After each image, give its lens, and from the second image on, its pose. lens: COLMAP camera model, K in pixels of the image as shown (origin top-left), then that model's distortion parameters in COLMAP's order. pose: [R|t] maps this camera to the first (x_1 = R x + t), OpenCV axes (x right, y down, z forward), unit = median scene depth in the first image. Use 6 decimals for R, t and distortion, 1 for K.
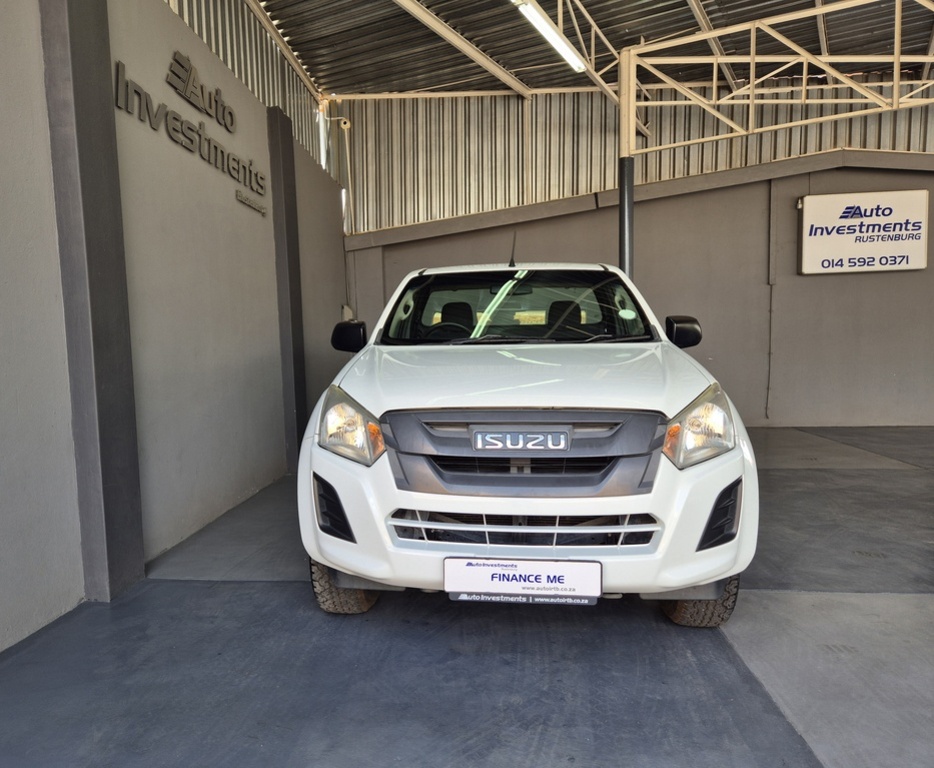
lens RADIAL K [[670.3, 0, 443.2], [0, 670.3, 398.2], [0, 0, 1]] dist [0.004227, -0.001269]
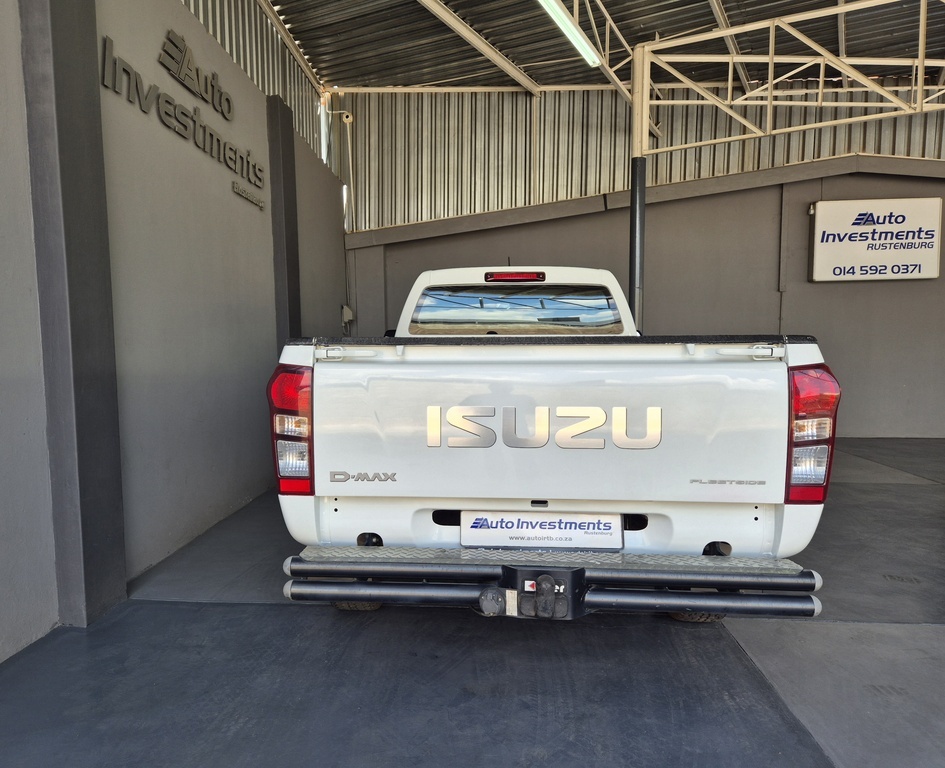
lens RADIAL K [[670.0, 0, 451.4], [0, 670.0, 400.2], [0, 0, 1]] dist [0.005838, -0.005225]
pose [[0.999724, 0.014242, 0.018679, -0.010396], [-0.014261, 0.999898, 0.000907, -0.005625], [-0.018665, -0.001173, 0.999825, 0.036366]]
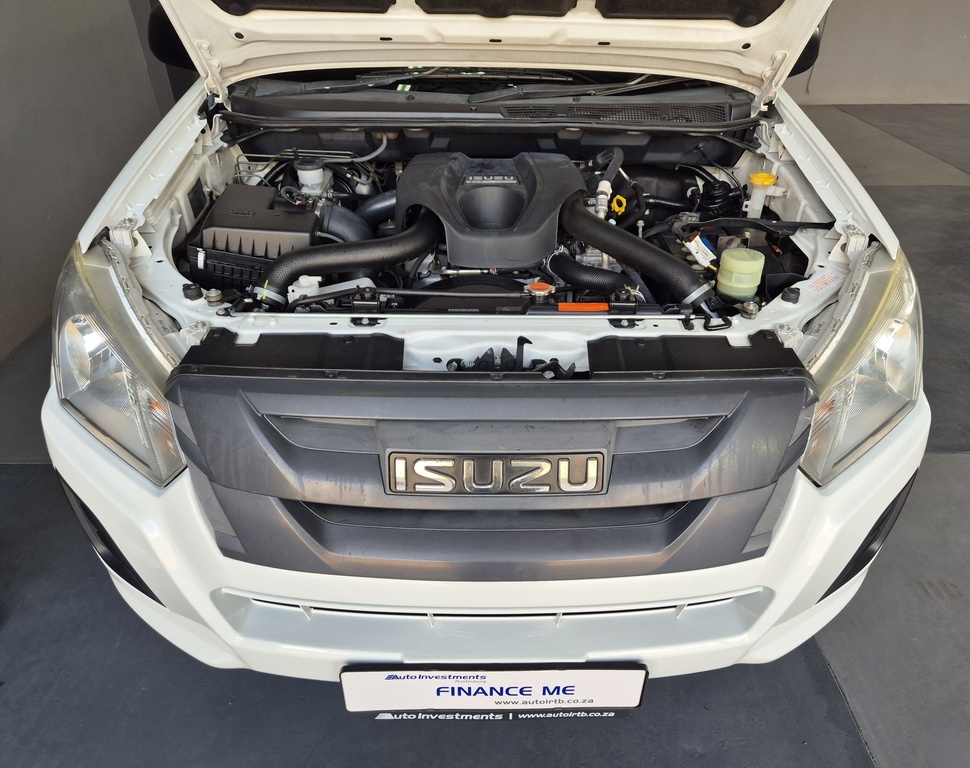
lens RADIAL K [[672.0, 0, 499.1], [0, 672.0, 382.8], [0, 0, 1]] dist [0.000390, -0.000243]
pose [[0.993680, -0.039609, 0.105027, 0.023039], [-0.016068, 0.875844, 0.482326, -0.059425], [-0.111091, -0.480966, 0.869673, 0.202584]]
